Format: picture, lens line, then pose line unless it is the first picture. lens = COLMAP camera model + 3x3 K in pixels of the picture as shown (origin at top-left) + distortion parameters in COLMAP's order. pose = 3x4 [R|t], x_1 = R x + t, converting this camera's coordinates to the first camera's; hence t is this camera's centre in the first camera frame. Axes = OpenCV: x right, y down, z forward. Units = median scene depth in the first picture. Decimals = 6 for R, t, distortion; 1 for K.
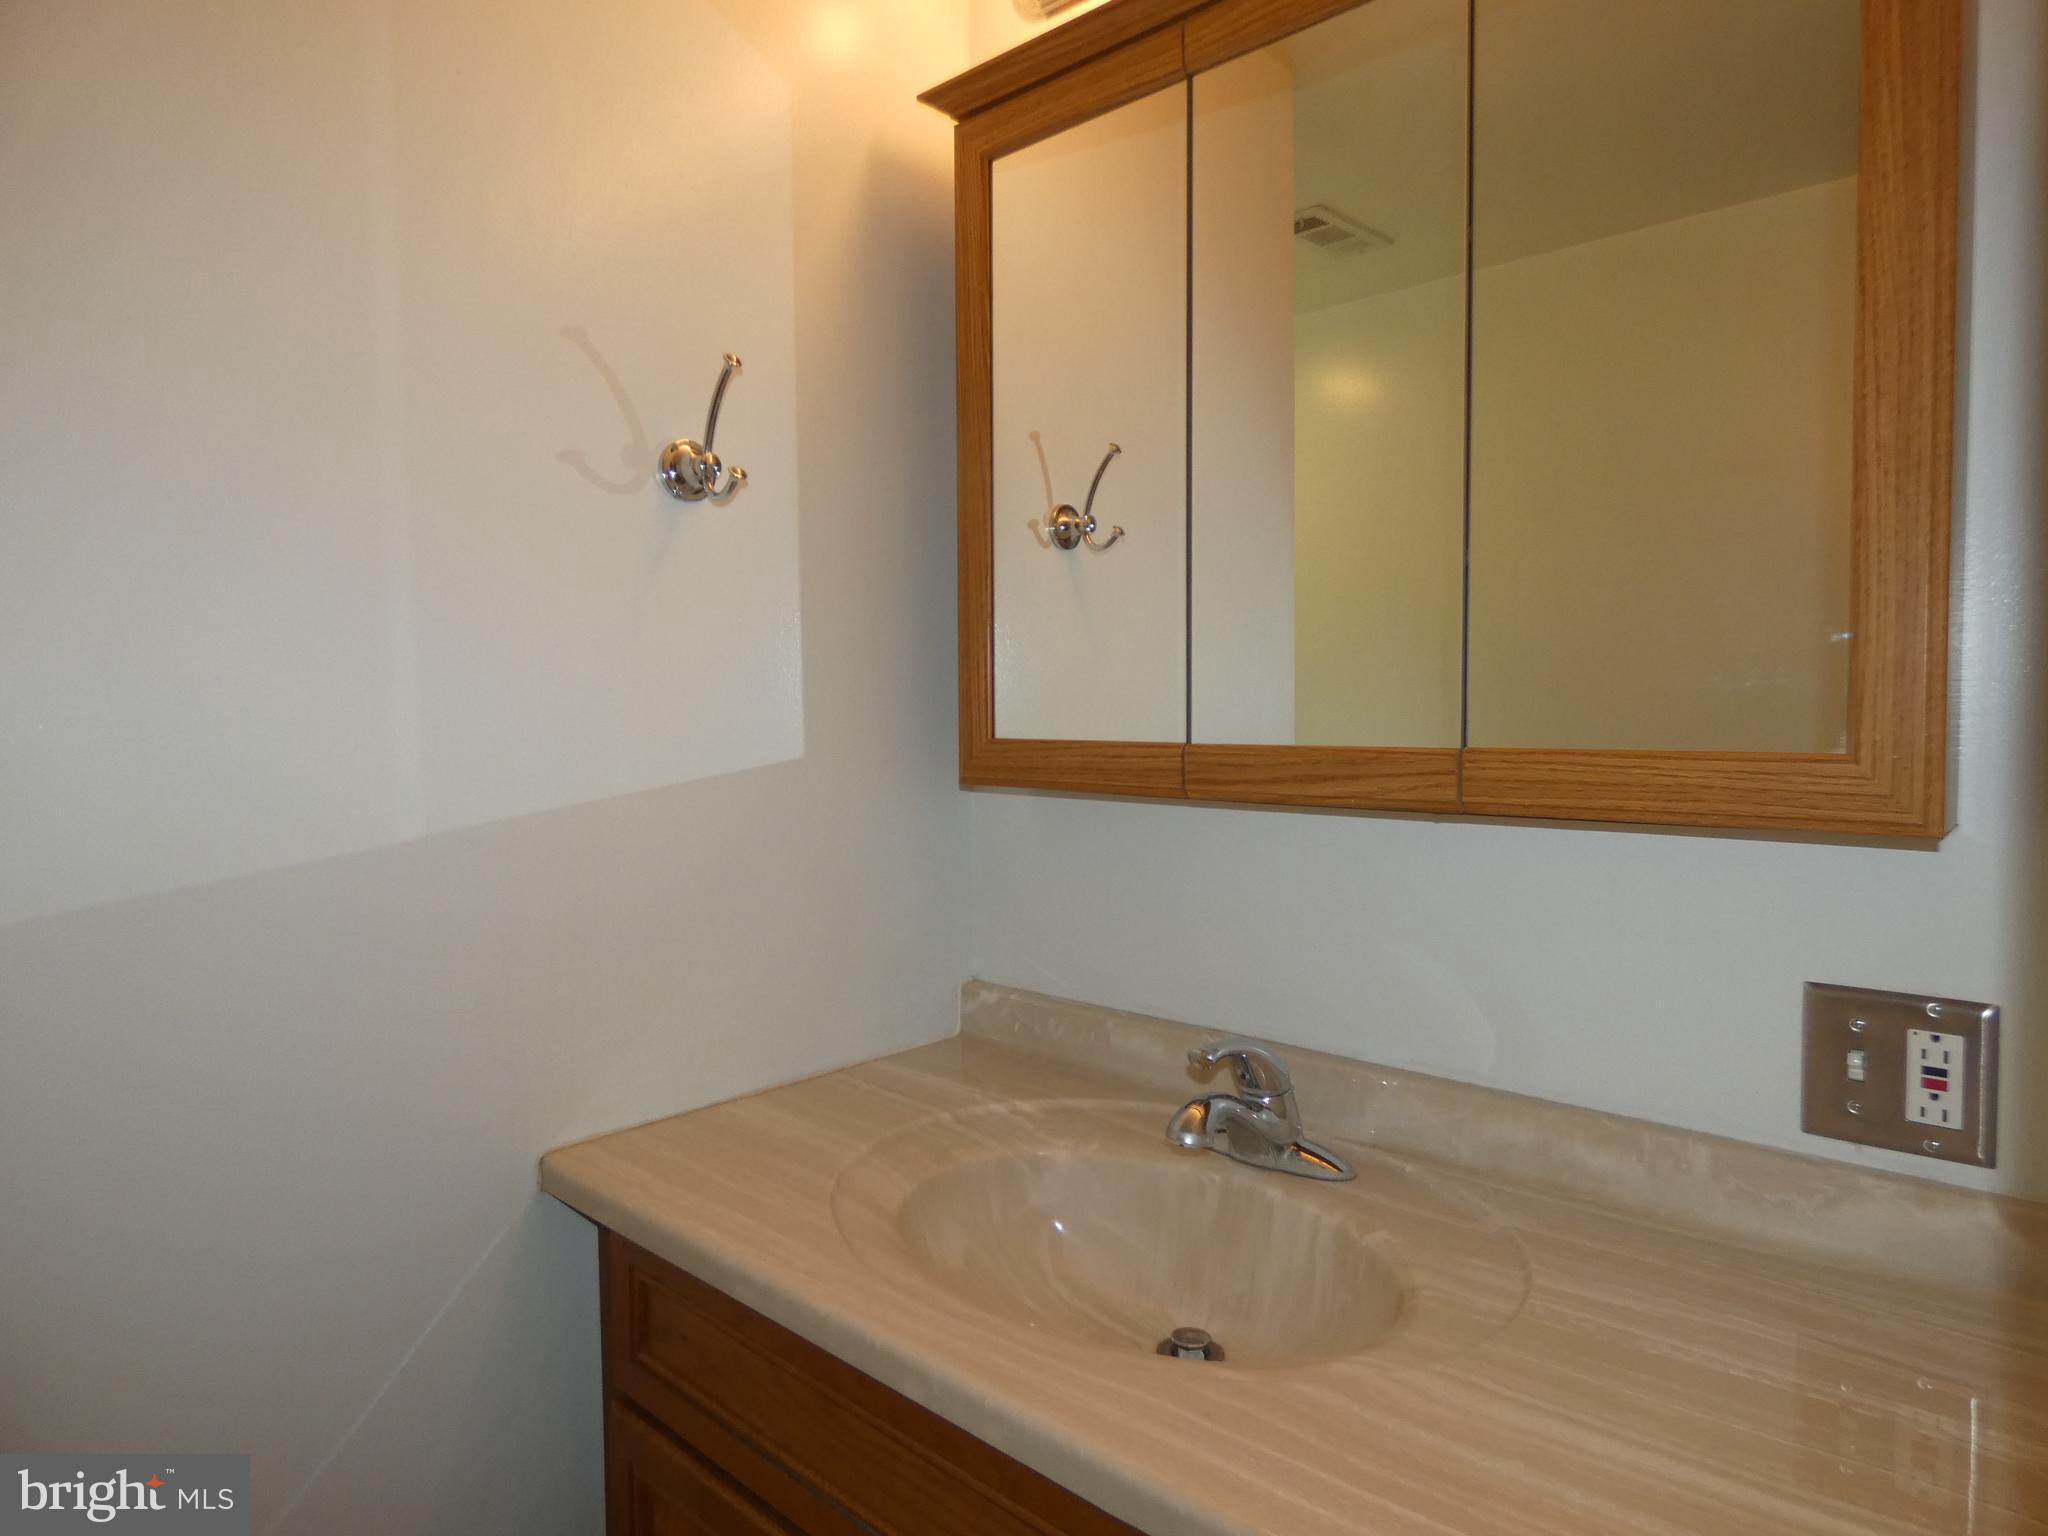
lens RADIAL K [[1216.8, 0, 1021.9], [0, 1216.8, 760.0], [0, 0, 1]] dist [-0.001663, -0.001310]
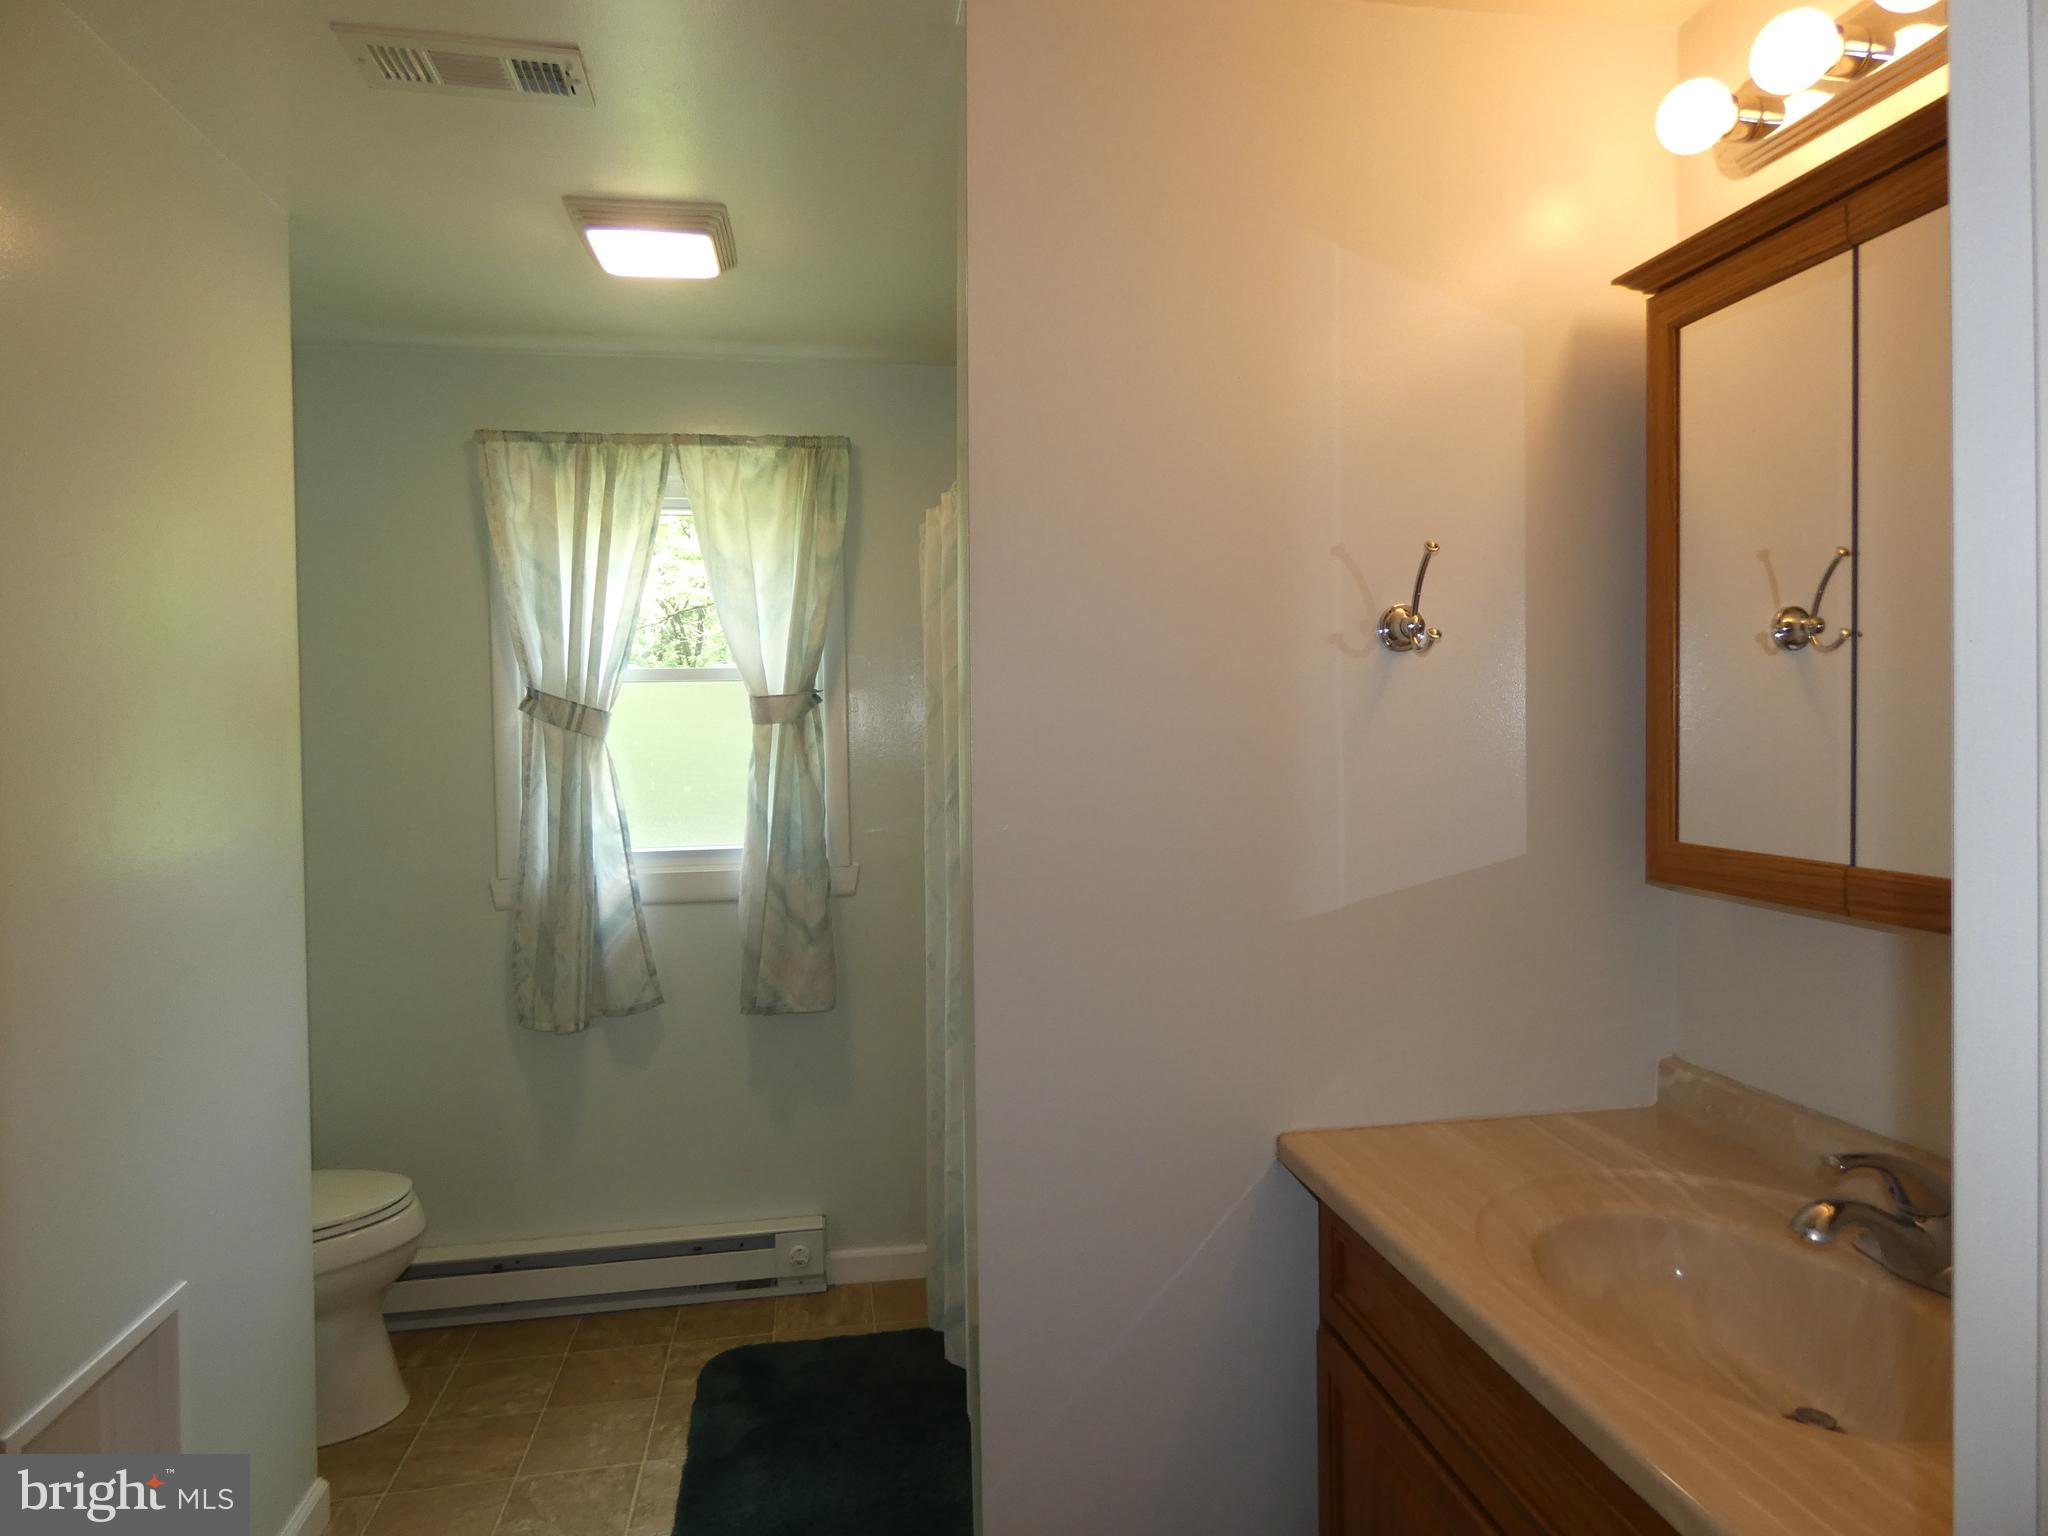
lens RADIAL K [[1212.5, 0, 1035.4], [0, 1212.5, 760.1], [0, 0, 1]] dist [-0.032350, 0.000374]
pose [[0.794703, 0.016609, -0.606771, 0.188609], [-0.027327, 0.999591, -0.008429, -0.072591], [0.606383, 0.023280, 0.794832, -0.239818]]
